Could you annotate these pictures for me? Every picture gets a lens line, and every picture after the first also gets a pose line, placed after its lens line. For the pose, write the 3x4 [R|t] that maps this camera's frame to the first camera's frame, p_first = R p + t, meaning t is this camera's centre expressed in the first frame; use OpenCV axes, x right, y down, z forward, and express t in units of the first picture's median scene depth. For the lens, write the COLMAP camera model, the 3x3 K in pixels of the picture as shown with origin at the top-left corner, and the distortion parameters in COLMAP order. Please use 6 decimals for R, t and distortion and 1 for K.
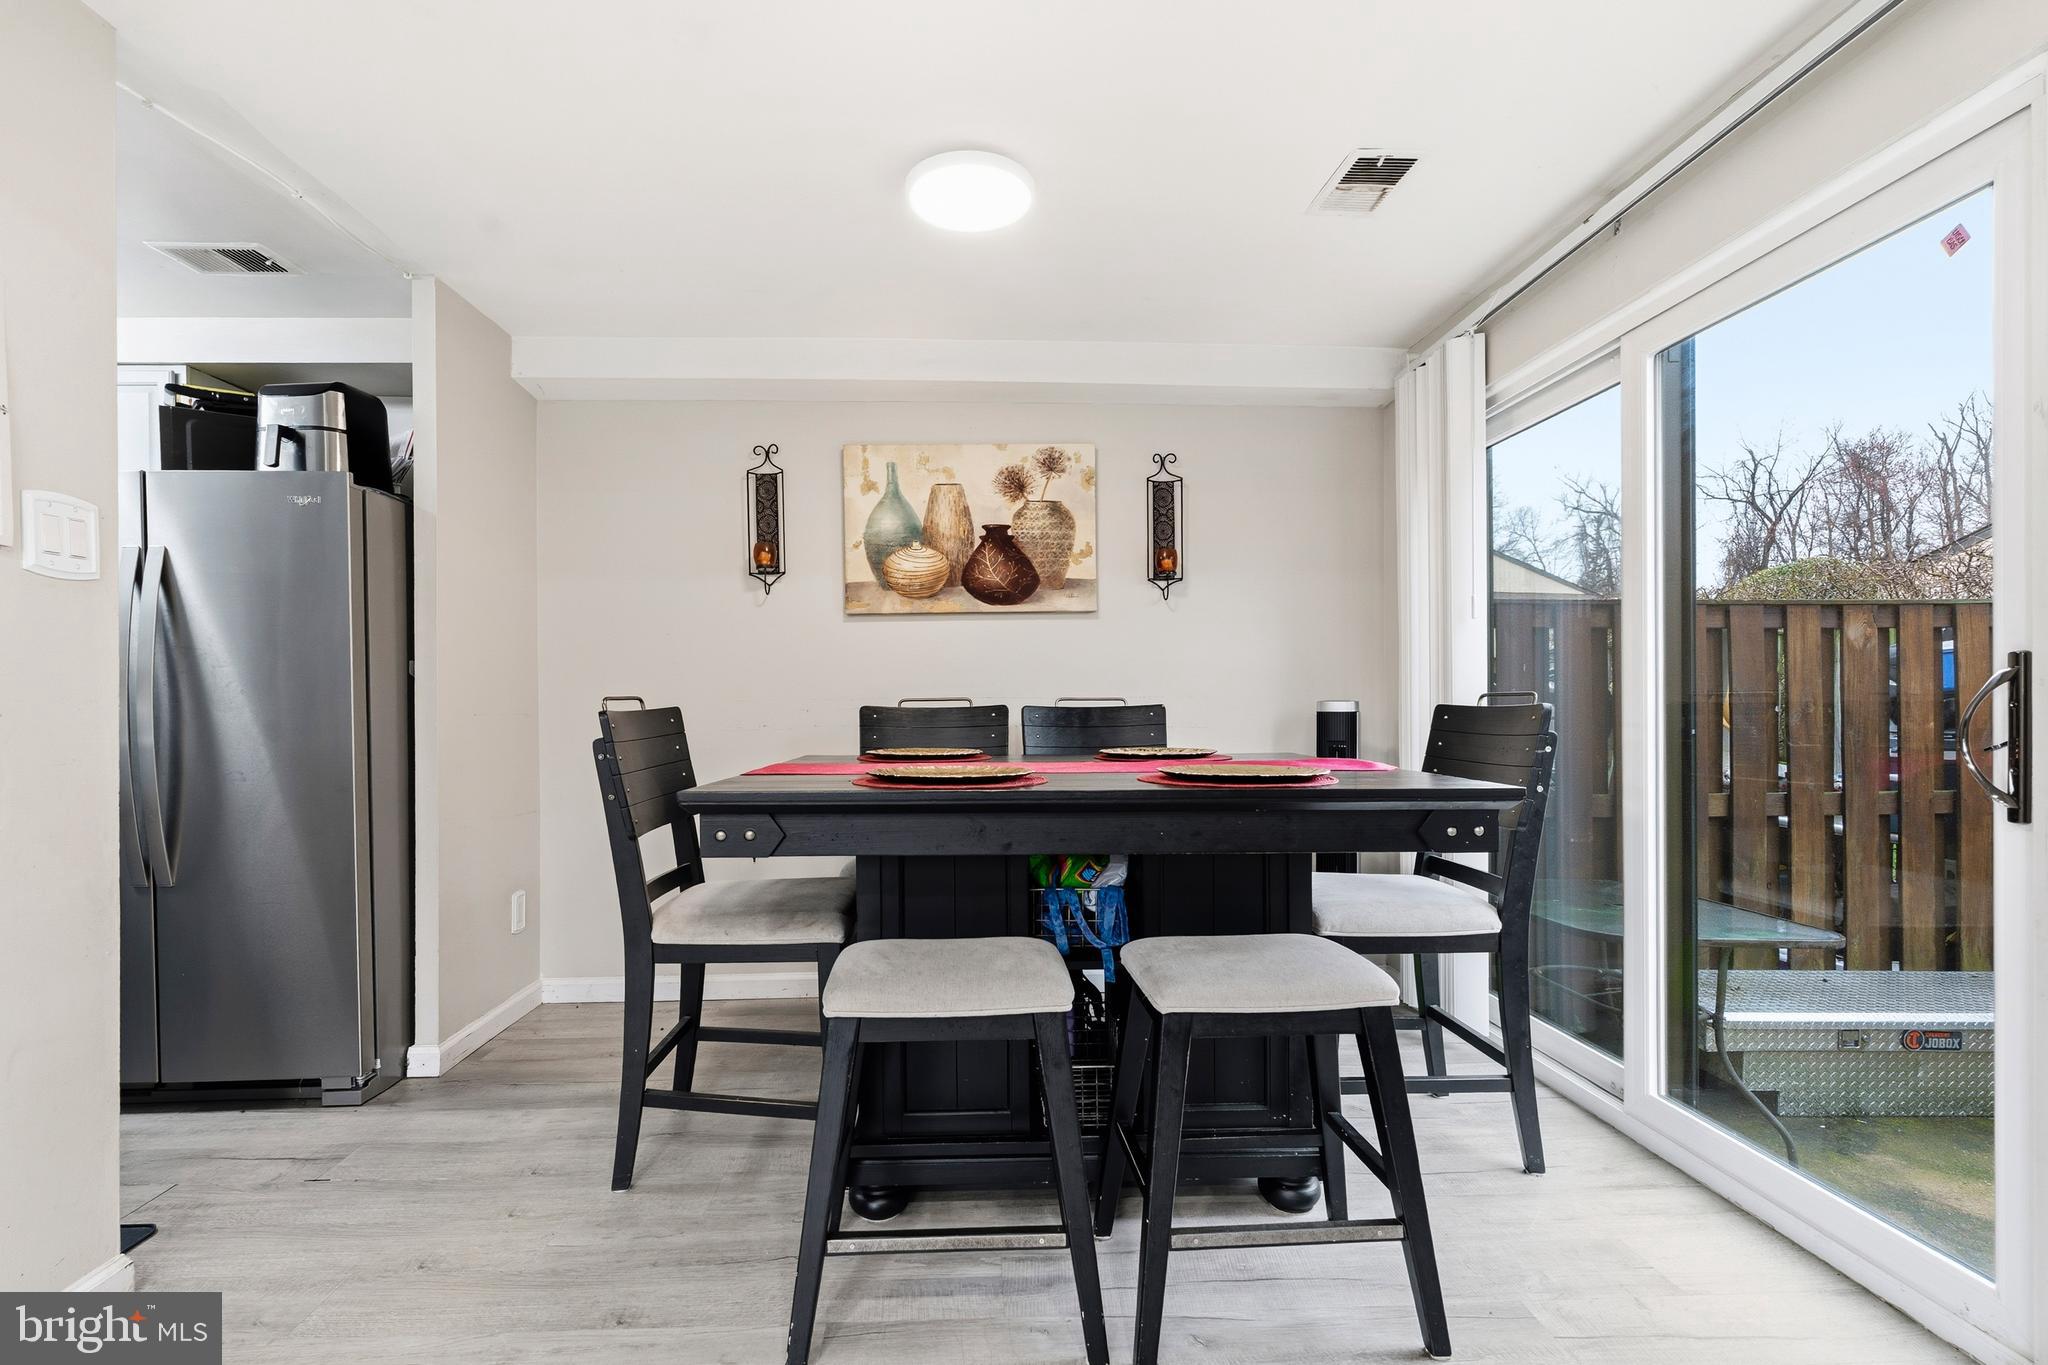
lens RADIAL K [[924.3, 0, 996.0], [0, 924.3, 715.8], [0, 0, 1]] dist [-0.000552, -0.000840]
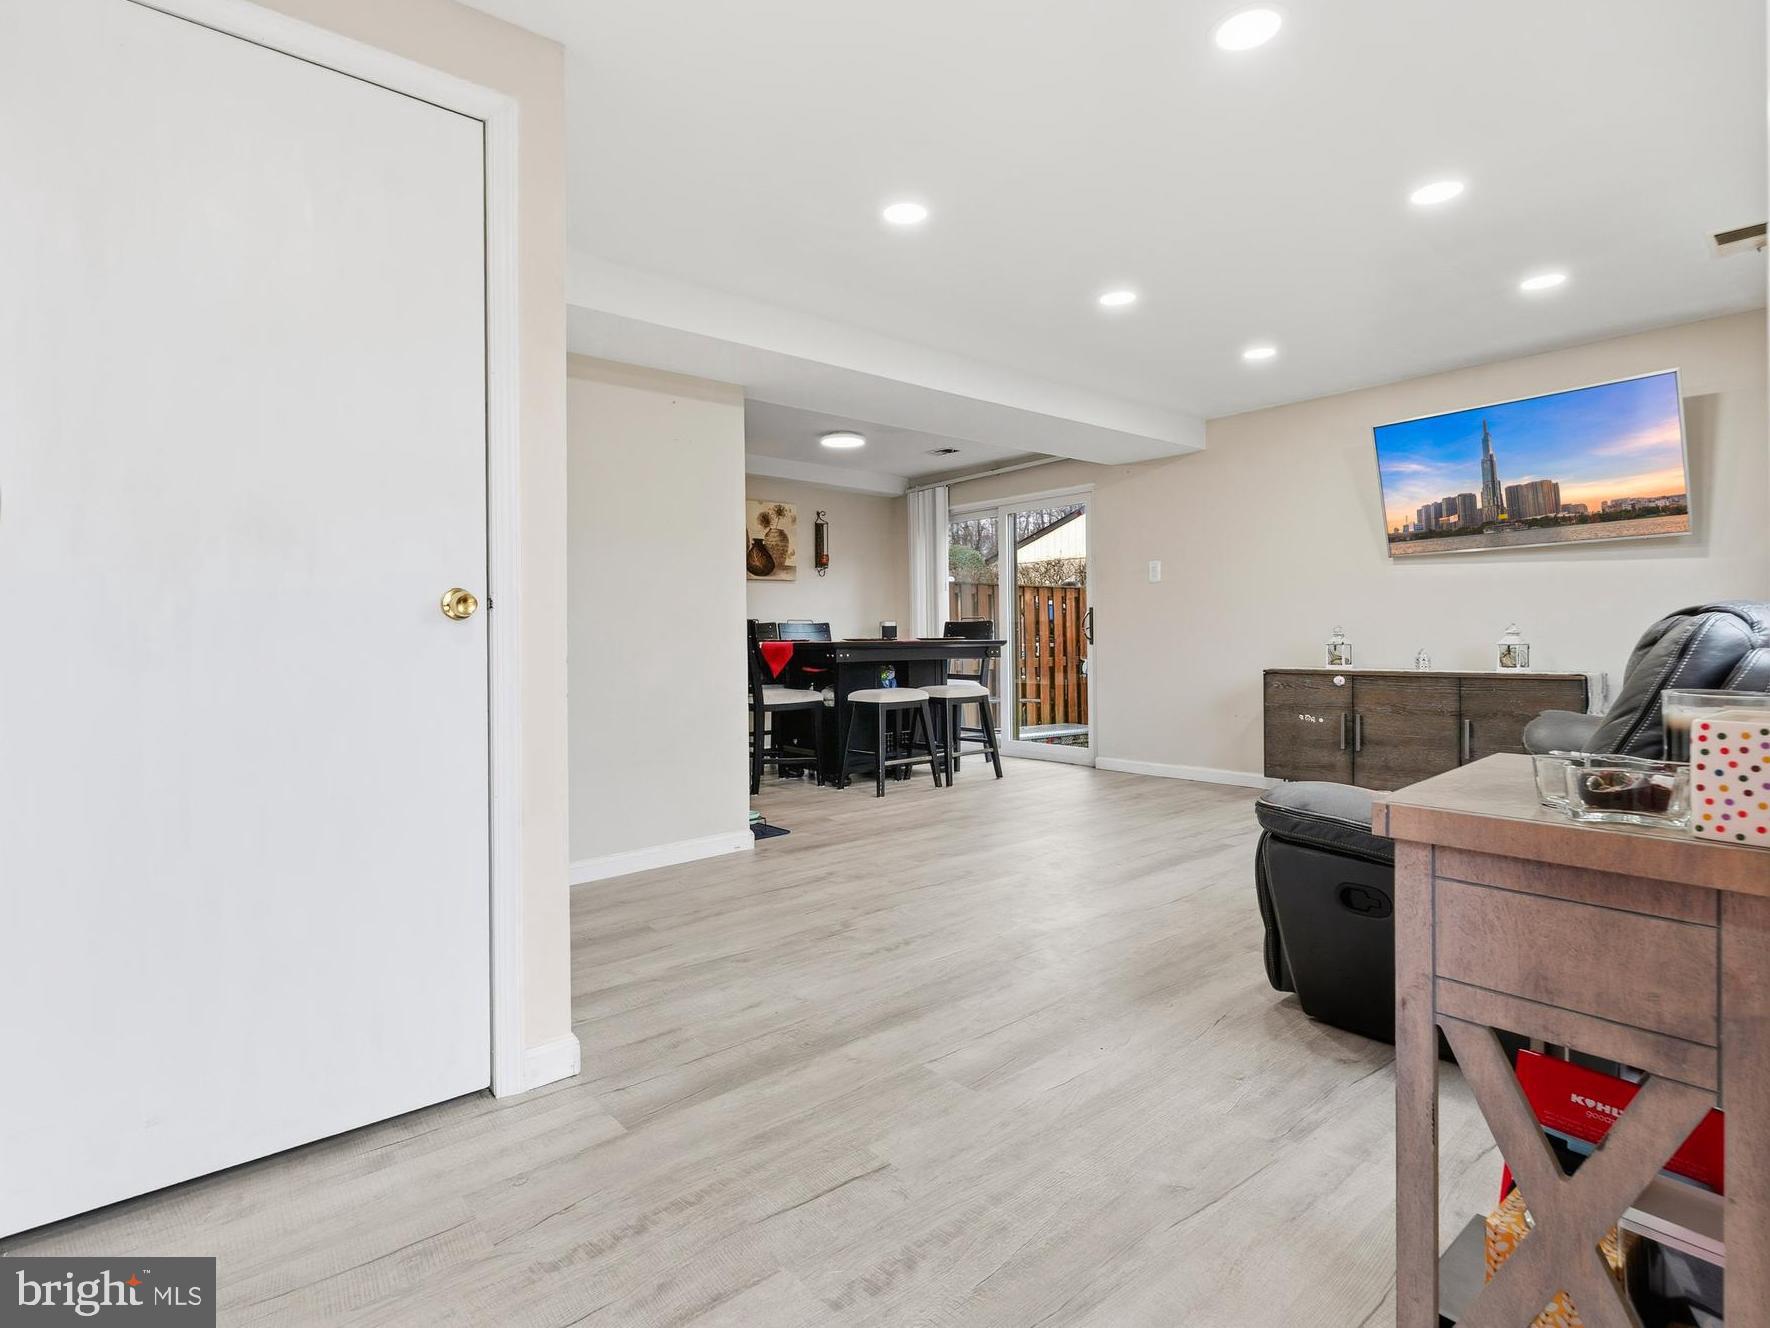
lens RADIAL K [[916.9, 0, 877.1], [0, 916.9, 647.6], [0, 0, 1]] dist [-0.007132, -0.000222]
pose [[0.782448, -0.011240, 0.622614, -1.200189], [0.015314, 0.999882, -0.001194, 0.056244], [-0.622528, 0.010468, 0.782528, -0.896886]]
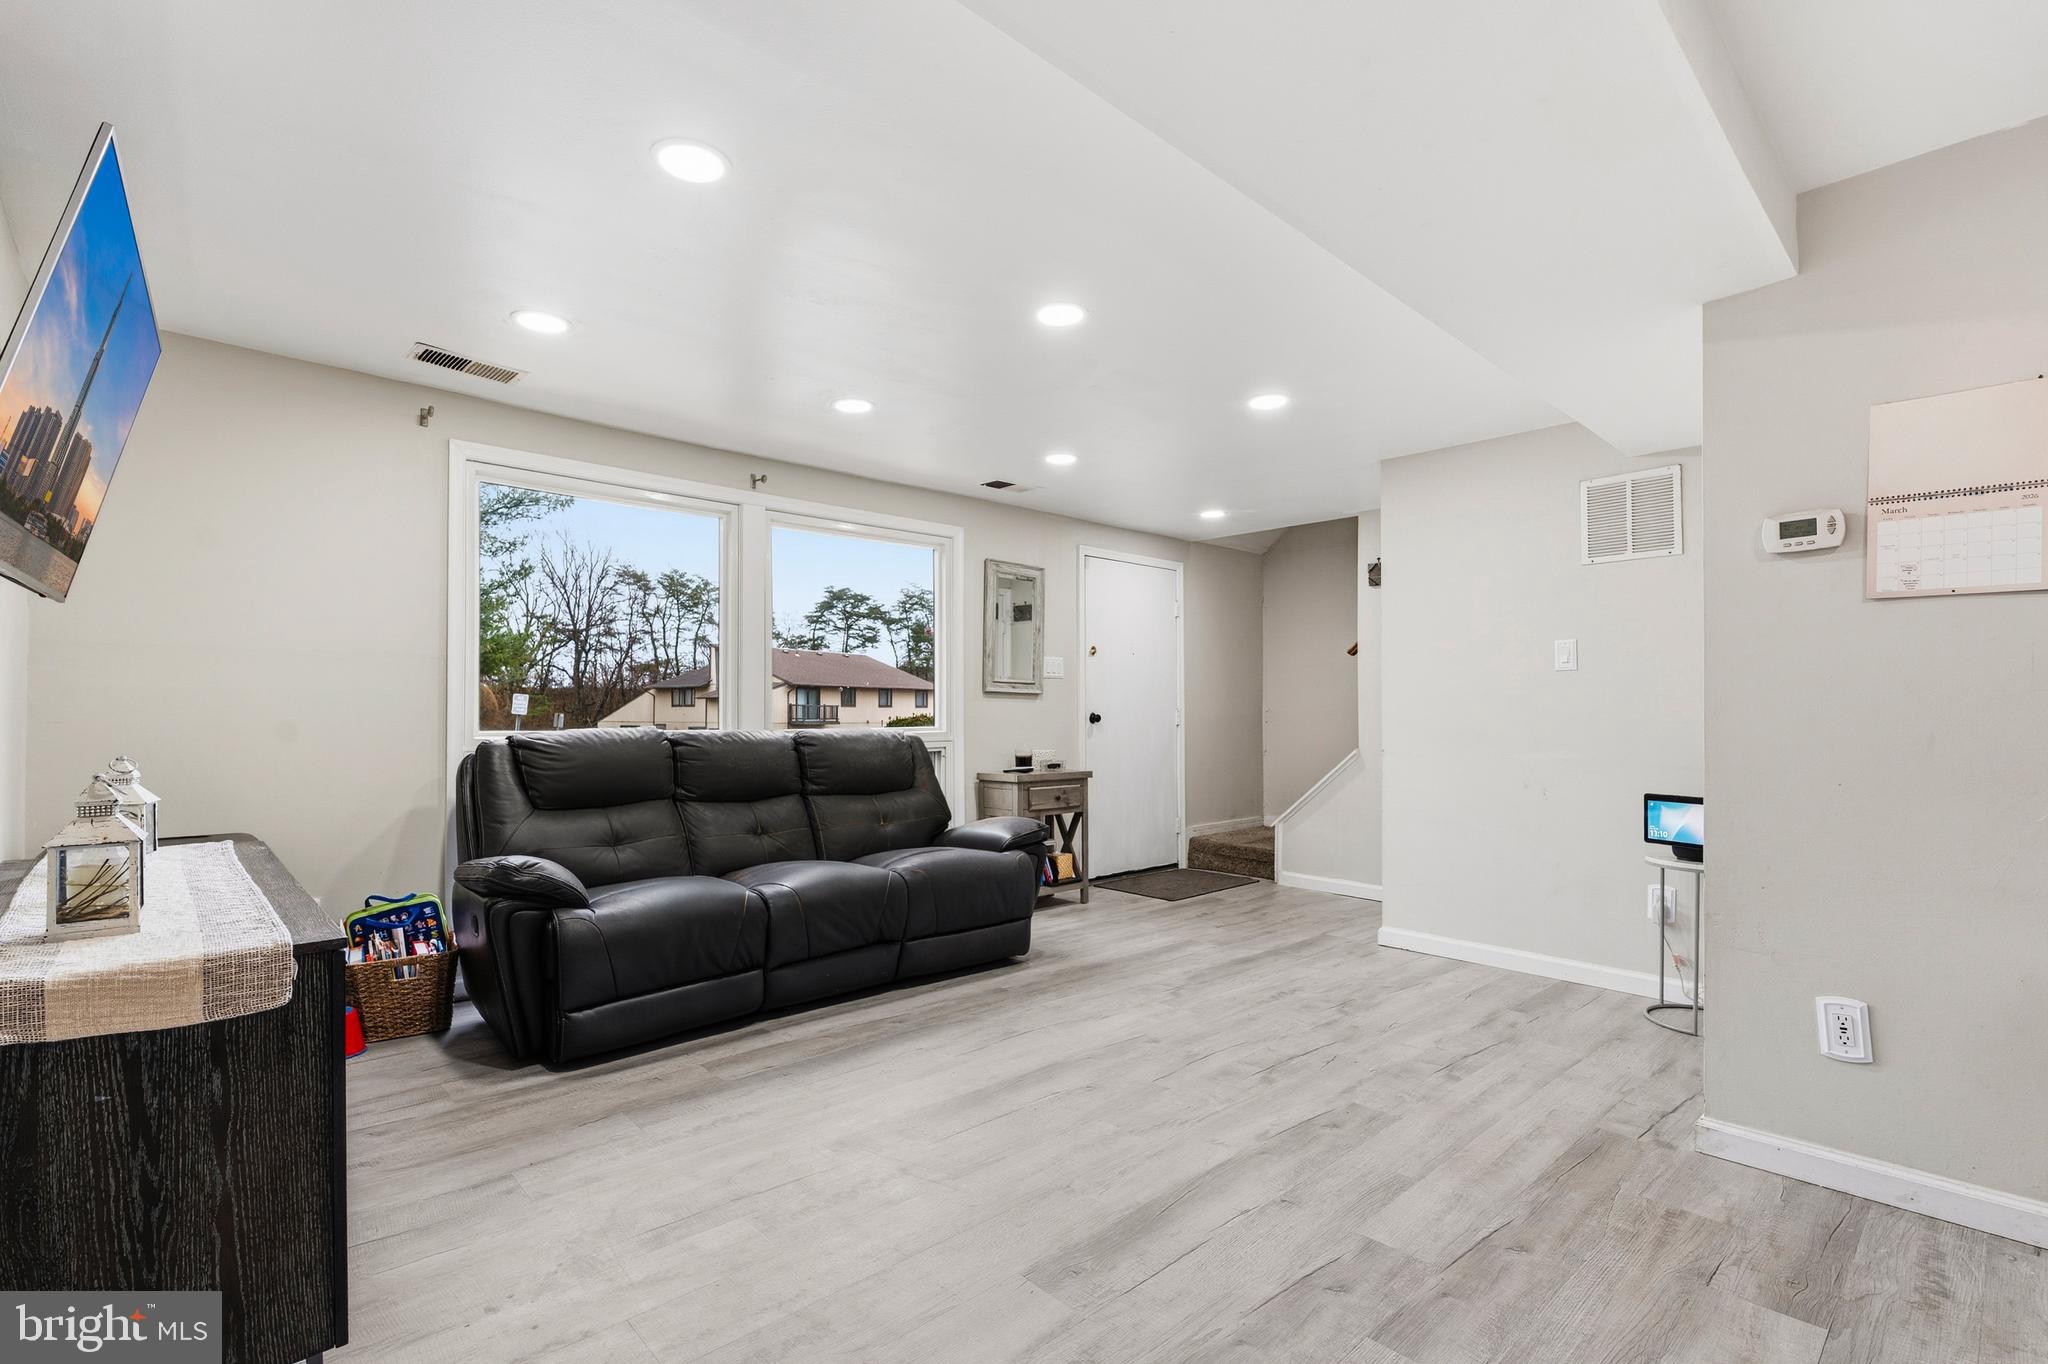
lens RADIAL K [[924.3, 0, 1007.7], [0, 924.3, 697.7], [0, 0, 1]] dist [-0.000552, -0.000840]
pose [[-0.767616, -0.006520, -0.640877, 0.405248], [-0.003835, 0.999977, -0.005580, -0.010096], [0.640898, -0.001826, -0.767624, 0.496920]]
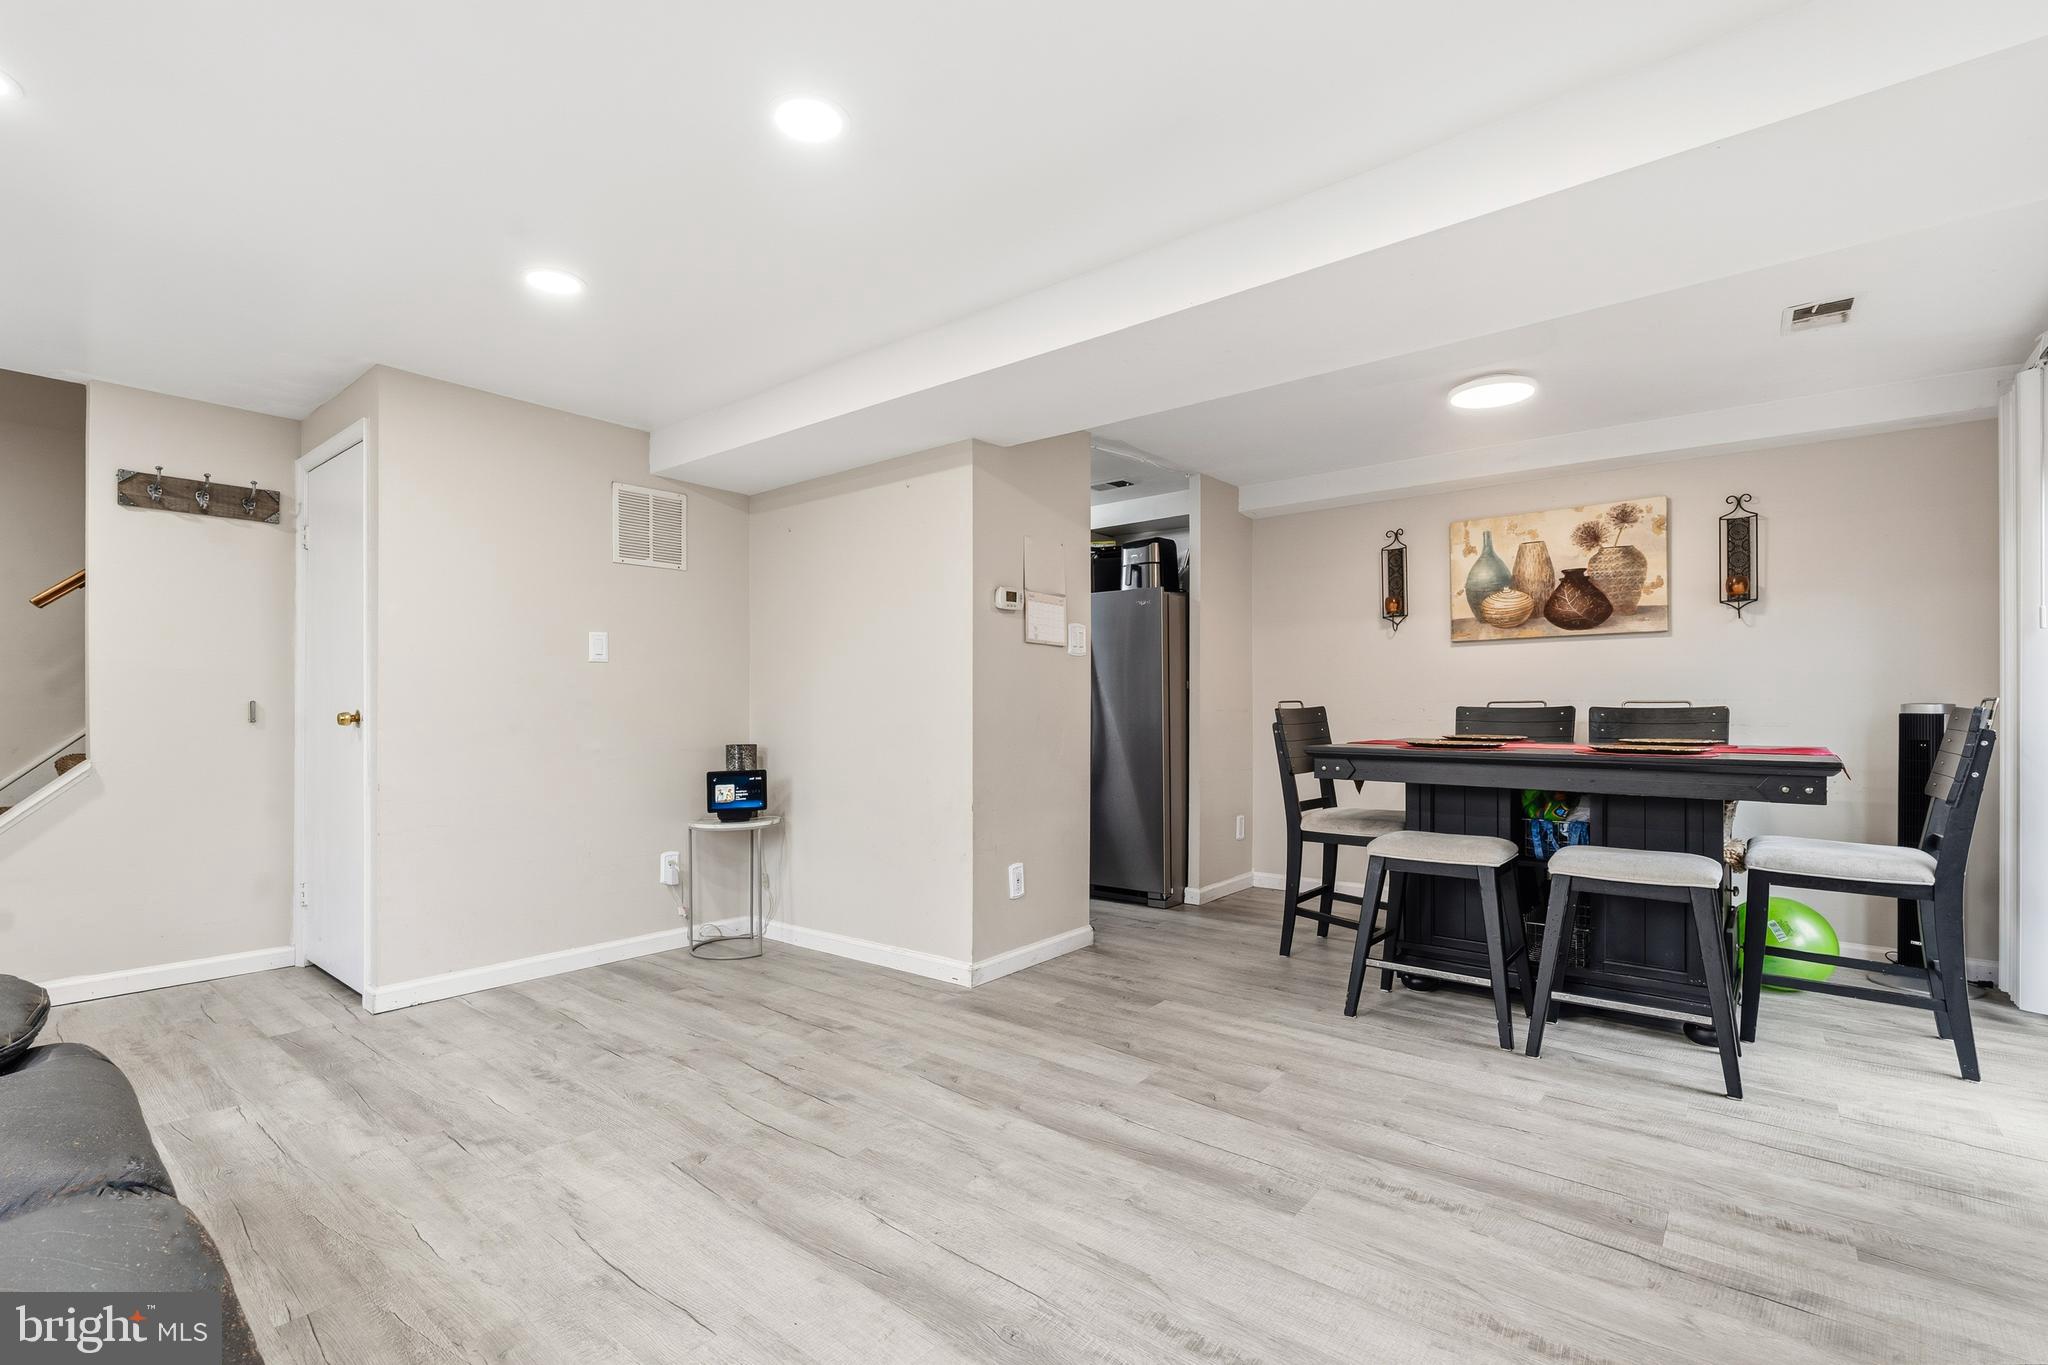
lens RADIAL K [[924.3, 0, 1015.5], [0, 924.3, 702.0], [0, 0, 1]] dist [-0.000552, -0.000840]
pose [[0.747379, 0.001197, -0.664397, 0.302565], [-0.011049, 0.999882, -0.010628, 0.005437], [0.664306, 0.015284, 0.747304, -0.546077]]
